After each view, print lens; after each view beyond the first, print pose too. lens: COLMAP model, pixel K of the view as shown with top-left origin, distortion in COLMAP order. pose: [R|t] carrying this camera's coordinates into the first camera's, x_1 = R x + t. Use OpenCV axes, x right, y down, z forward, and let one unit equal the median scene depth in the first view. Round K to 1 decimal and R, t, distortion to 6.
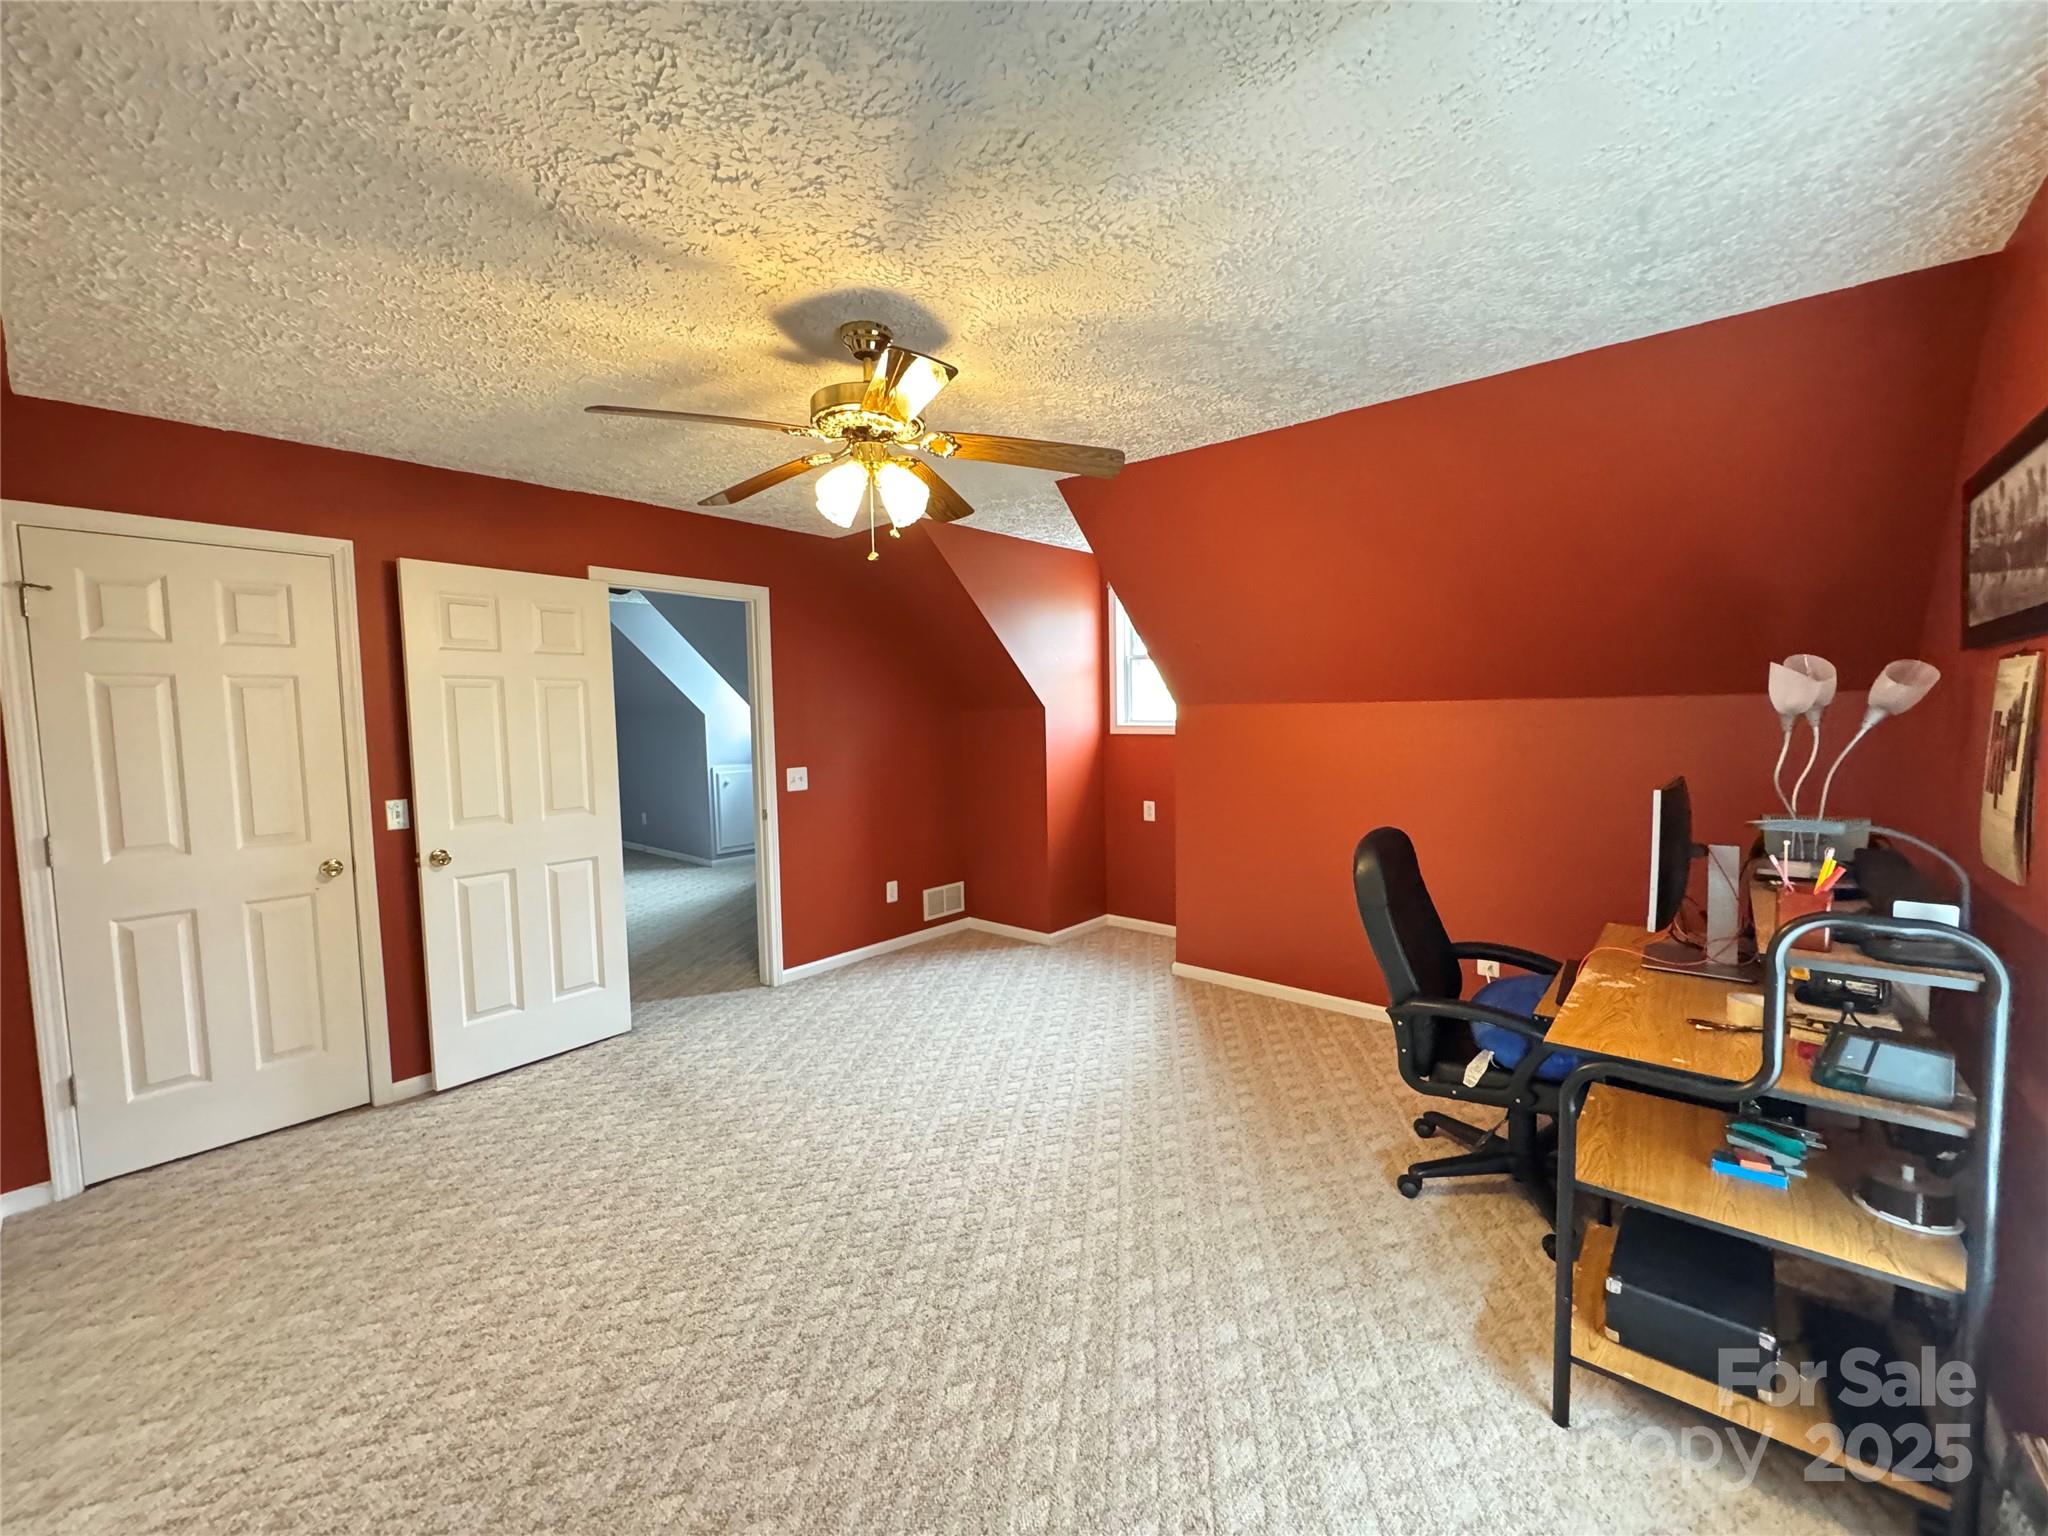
lens RADIAL K [[821.9, 0, 1020.0], [0, 821.9, 767.7], [0, 0, 1]] dist [-0.000214, 0.000023]
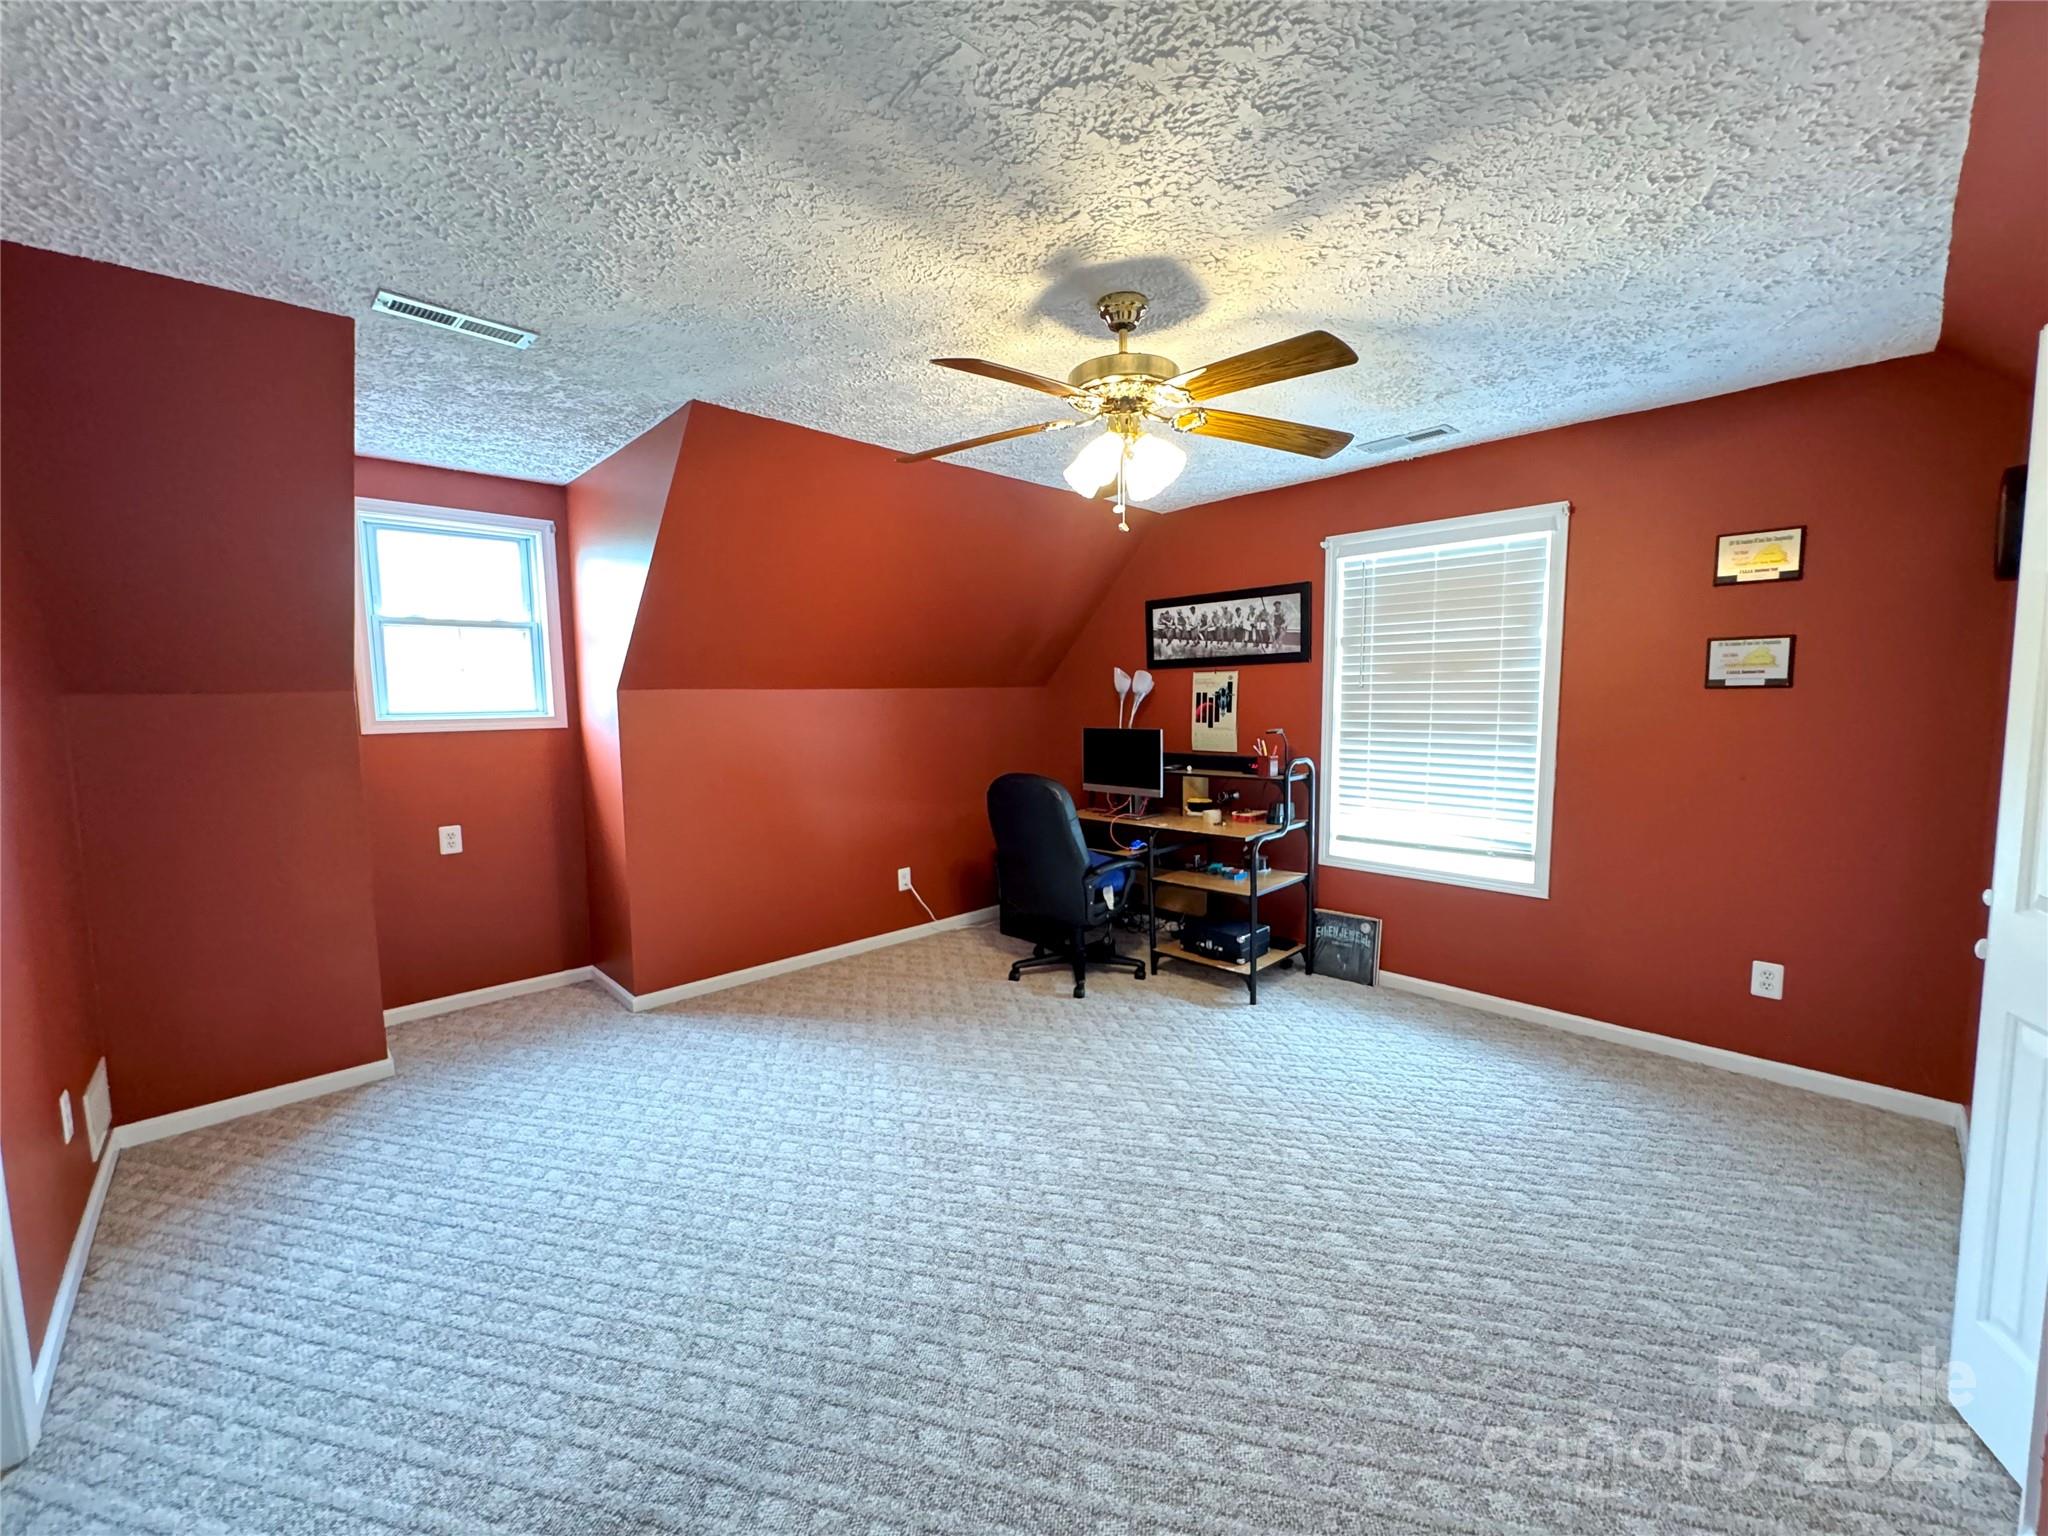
lens RADIAL K [[821.9, 0, 1033.9], [0, 821.9, 771.7], [0, 0, 1]] dist [-0.000214, 0.000023]
pose [[0.076025, -0.079180, 0.993957, -0.841364], [0.080492, 0.994076, 0.073033, -0.028195], [-0.993852, 0.074453, 0.081948, 0.725359]]
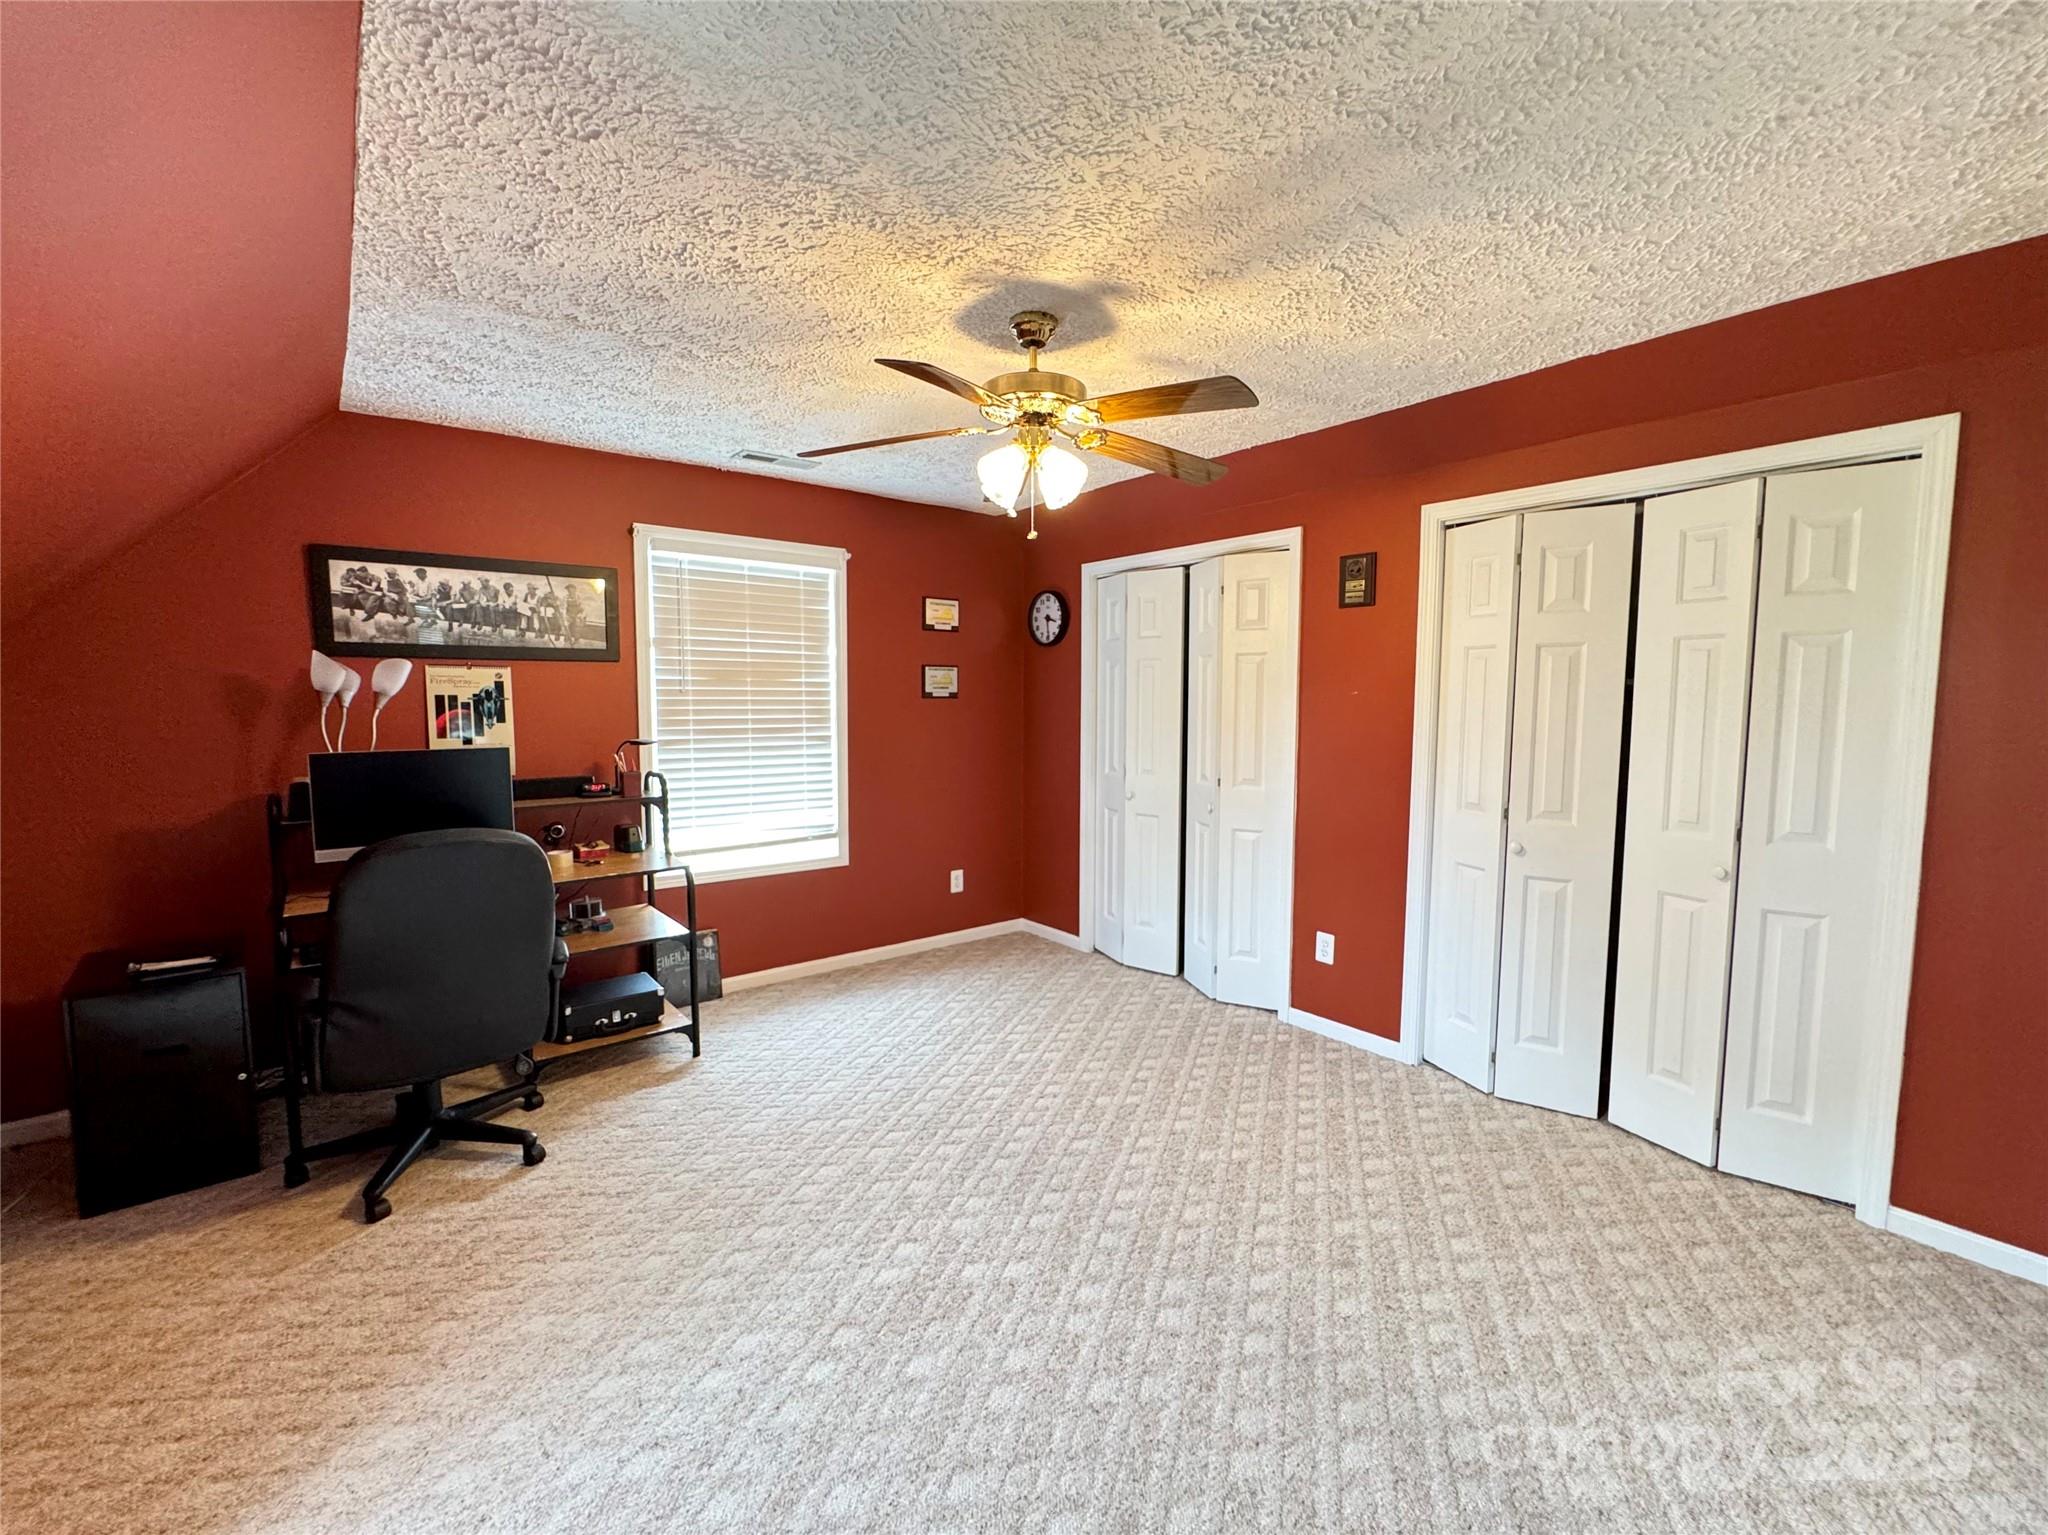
lens RADIAL K [[851.6, 0, 1034.7], [0, 851.6, 768.6], [0, 0, 1]] dist [-0.002326, 0.000258]
pose [[-0.986648, 0.001203, 0.162864, -0.247002], [0.025422, 0.988854, 0.146705, -0.083234], [-0.160873, 0.148887, -0.975681, 1.458306]]
